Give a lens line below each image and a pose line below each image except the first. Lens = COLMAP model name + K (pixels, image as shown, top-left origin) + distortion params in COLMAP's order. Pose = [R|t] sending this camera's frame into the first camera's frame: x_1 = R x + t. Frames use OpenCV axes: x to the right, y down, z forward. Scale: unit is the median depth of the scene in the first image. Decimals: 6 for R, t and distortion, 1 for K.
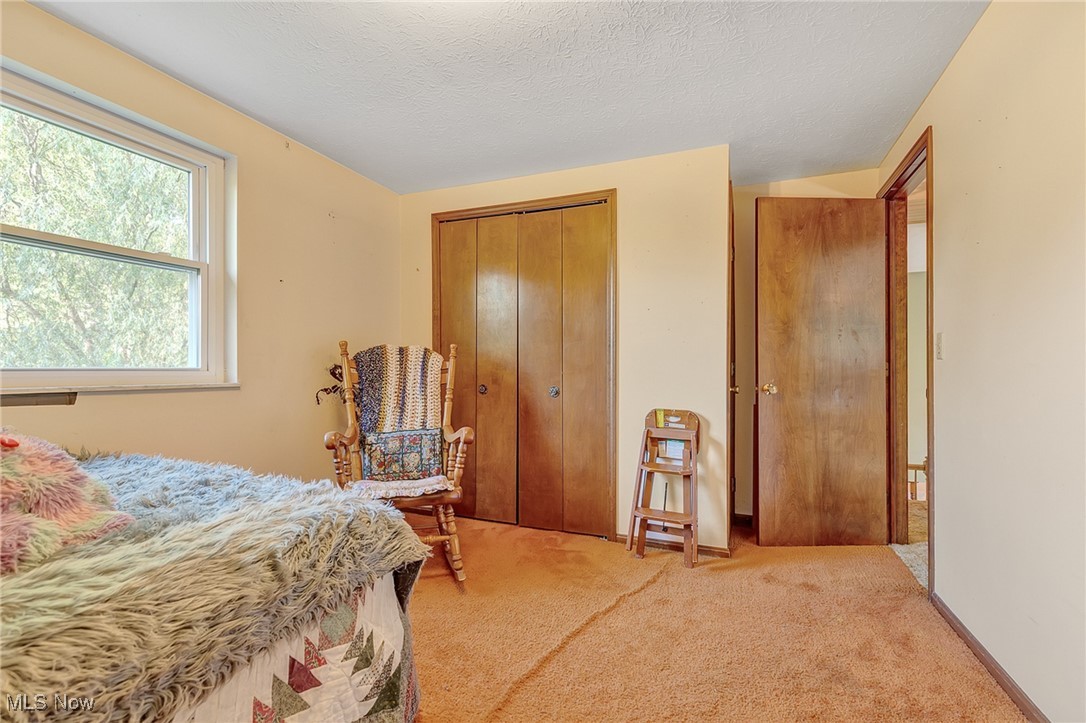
lens RADIAL K [[491.5, 0, 541.5], [0, 491.5, 364.6], [0, 0, 1]] dist [0.010041, 0.000468]
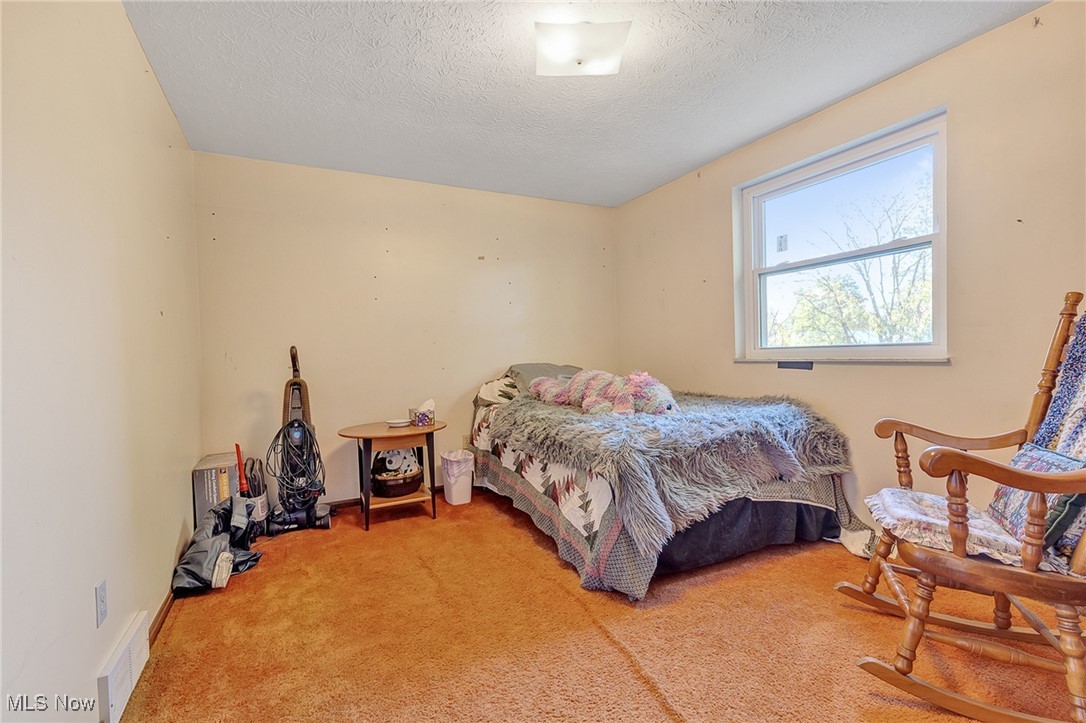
lens RADIAL K [[491.5, 0, 542.5], [0, 491.5, 364.5], [0, 0, 1]] dist [0.010041, 0.000468]
pose [[-0.654032, 0.021136, -0.756172, 0.732958], [0.026593, 0.999634, 0.004941, 0.035598], [0.756000, -0.016877, -0.654354, 1.374494]]
